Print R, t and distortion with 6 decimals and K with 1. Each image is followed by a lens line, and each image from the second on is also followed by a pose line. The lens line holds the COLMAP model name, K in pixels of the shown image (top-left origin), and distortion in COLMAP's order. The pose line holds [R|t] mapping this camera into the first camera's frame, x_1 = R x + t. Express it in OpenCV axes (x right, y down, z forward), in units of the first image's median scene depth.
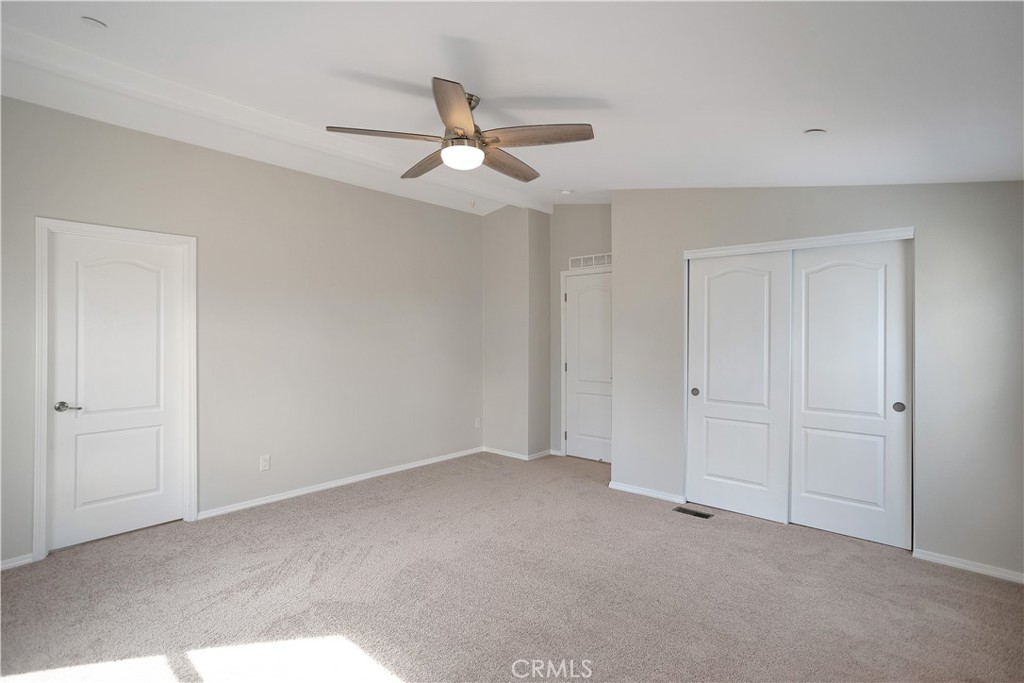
lens RADIAL K [[495.7, 0, 507.9], [0, 495.7, 339.2], [0, 0, 1]] dist [-0.036326, 0.014776]
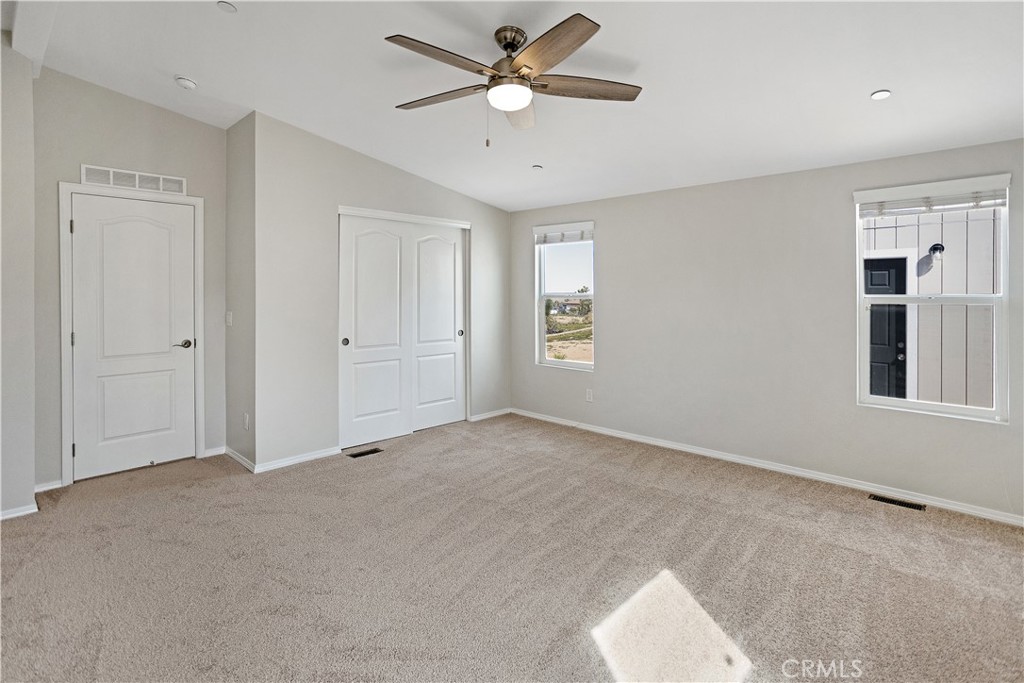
lens RADIAL K [[495.7, 0, 517.0], [0, 495.7, 299.5], [0, 0, 1]] dist [-0.036326, 0.014776]
pose [[0.051265, -0.013446, 0.998595, -0.667829], [0.013674, 0.999825, 0.012761, 0.009197], [-0.998591, 0.013001, 0.051440, 0.602283]]
